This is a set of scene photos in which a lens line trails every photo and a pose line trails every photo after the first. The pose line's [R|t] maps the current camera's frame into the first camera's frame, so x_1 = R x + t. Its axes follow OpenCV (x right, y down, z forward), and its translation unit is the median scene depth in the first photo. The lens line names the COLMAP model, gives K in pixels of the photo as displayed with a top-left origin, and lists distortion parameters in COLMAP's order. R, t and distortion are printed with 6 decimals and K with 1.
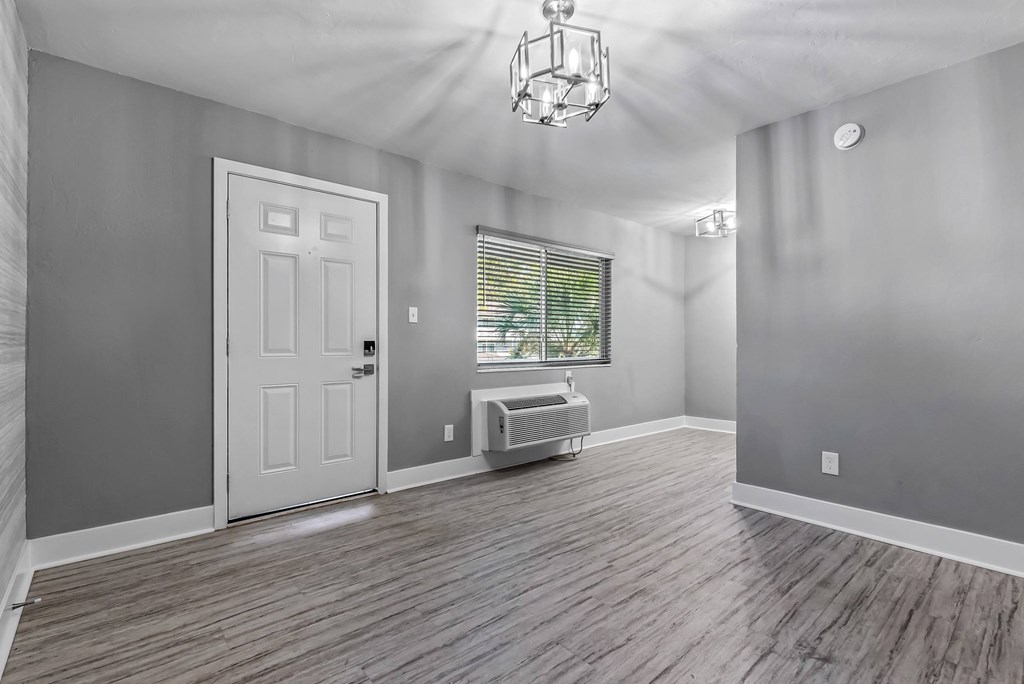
lens RADIAL K [[470.0, 0, 515.7], [0, 470.0, 342.9], [0, 0, 1]] dist [0.012097, -0.011187]
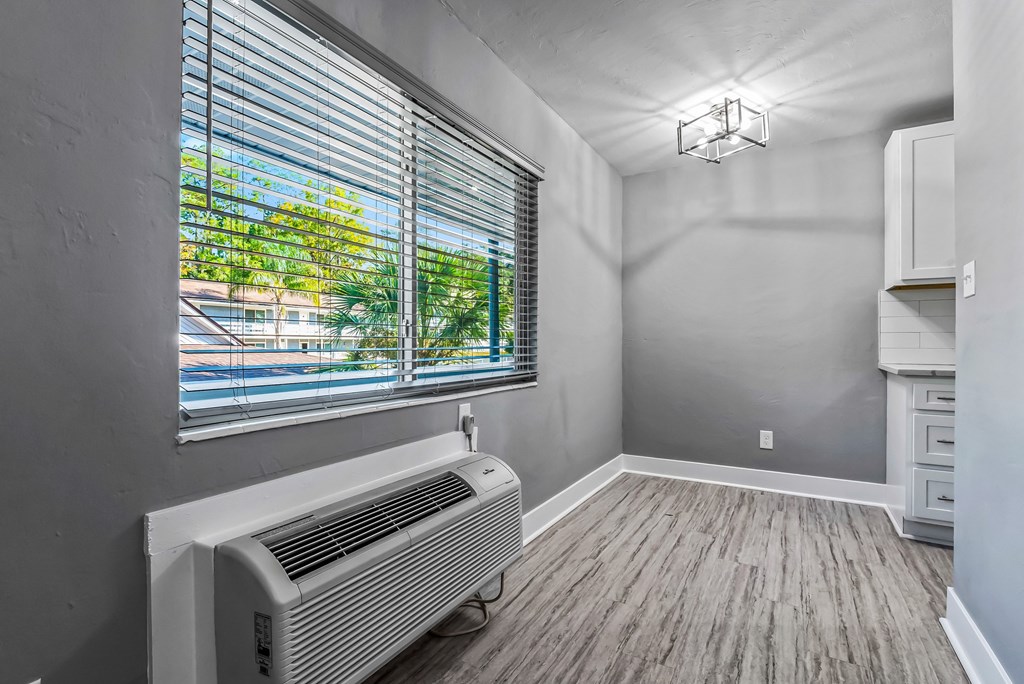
lens RADIAL K [[470.0, 0, 515.7], [0, 470.0, 342.9], [0, 0, 1]] dist [0.012097, -0.011187]
pose [[0.947737, 0.000153, 0.319053, 0.016615], [0.000118, 1.000000, -0.000830, 0.002488], [-0.319053, 0.000824, 0.947736, 0.564638]]
